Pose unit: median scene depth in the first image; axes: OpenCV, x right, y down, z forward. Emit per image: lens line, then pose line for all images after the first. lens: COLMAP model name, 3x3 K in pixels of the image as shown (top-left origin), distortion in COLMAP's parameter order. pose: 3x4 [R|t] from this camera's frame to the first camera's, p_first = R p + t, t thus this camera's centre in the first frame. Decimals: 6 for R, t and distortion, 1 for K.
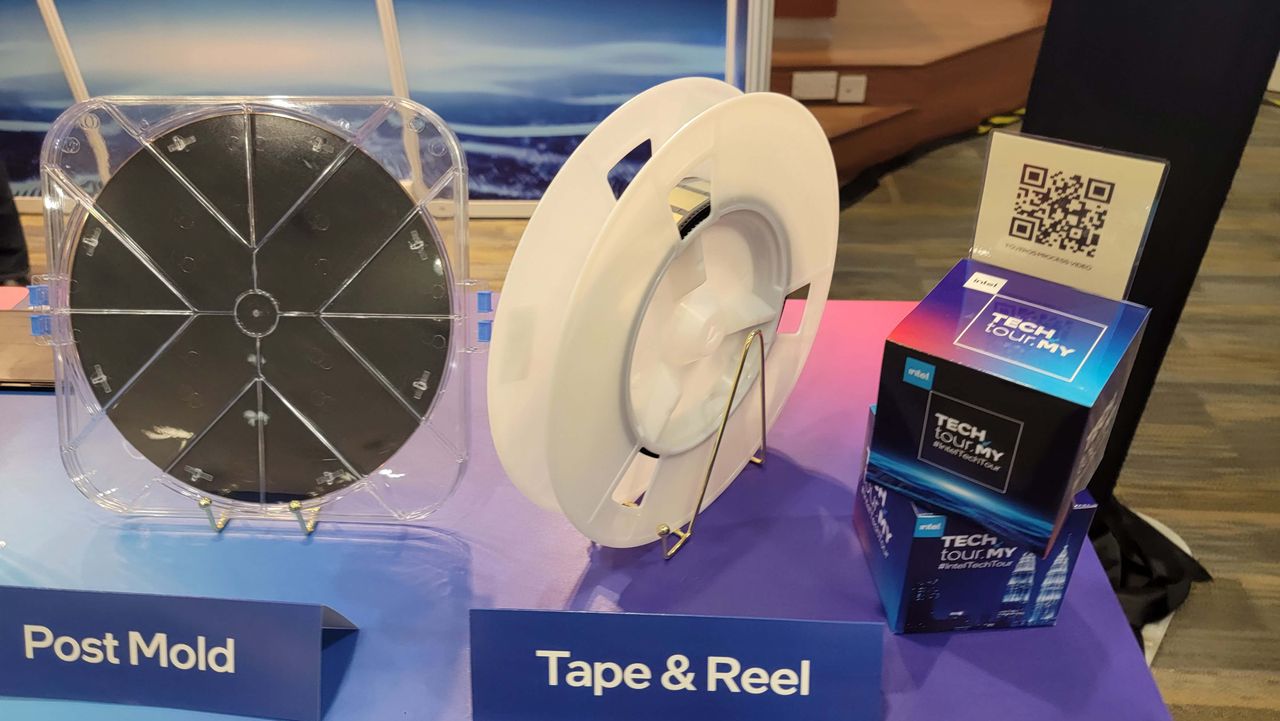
lens RADIAL K [[886.3, 0, 640.0], [0, 886.3, 360.5], [0, 0, 1]] dist [0.033730, -0.002575]
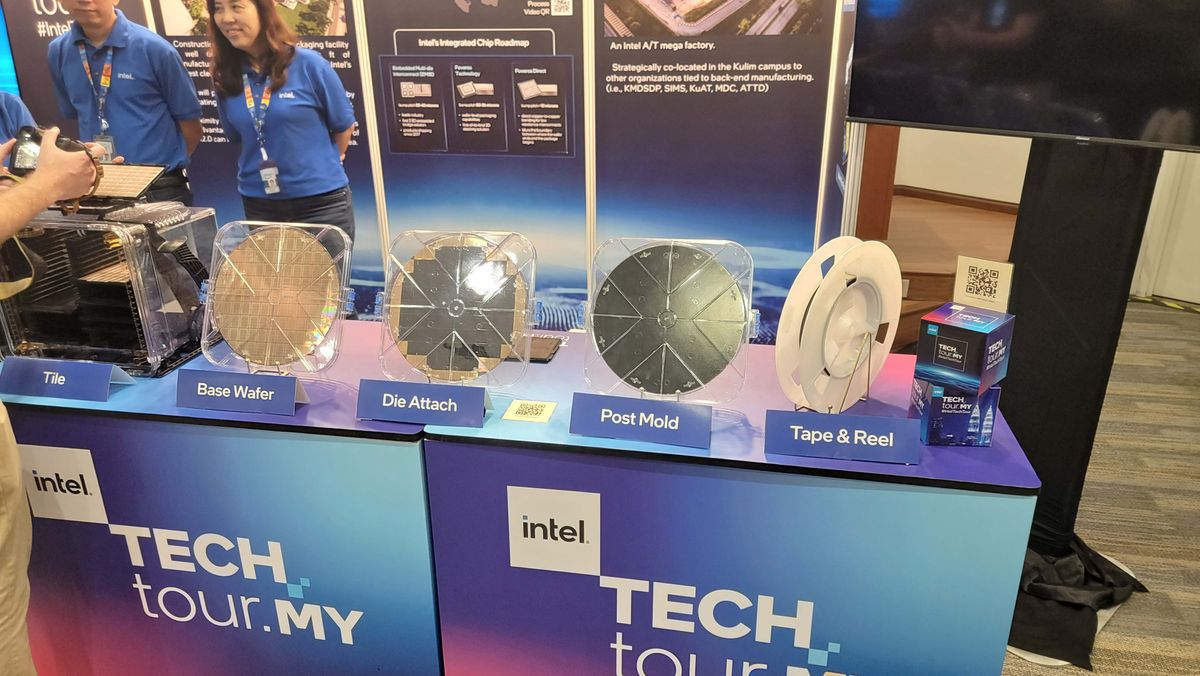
lens RADIAL K [[822.3, 0, 597.5], [0, 822.3, 349.0], [0, 0, 1]] dist [0.032206, 0.000525]
pose [[0.991736, 0.061865, -0.112396, -0.447228], [-0.086255, 0.970030, -0.227159, 0.741706], [0.094974, 0.234976, 0.967350, -1.633187]]
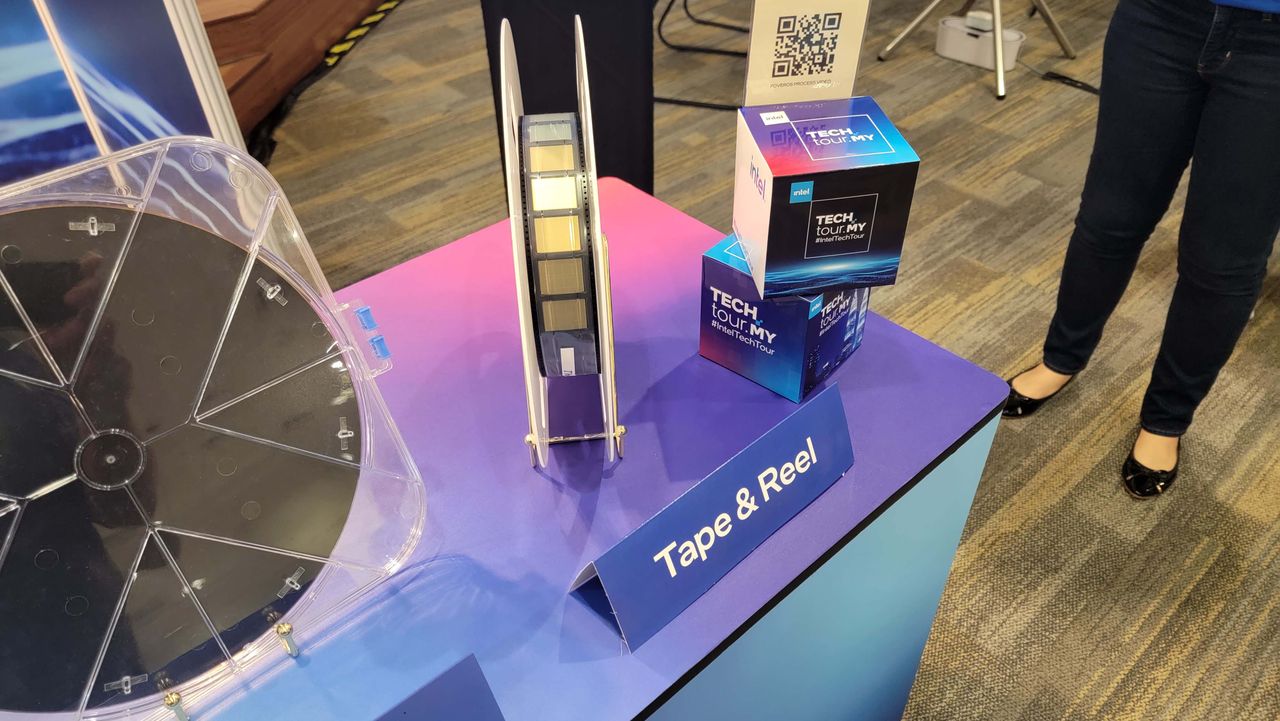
lens RADIAL K [[877.1, 0, 637.3], [0, 877.1, 372.2], [0, 0, 1]] dist [0.032206, 0.000525]
pose [[0.689577, -0.462350, 0.557420, -0.637750], [0.417276, 0.882742, 0.215980, -0.120626], [-0.591916, 0.083663, 0.801645, 0.124736]]
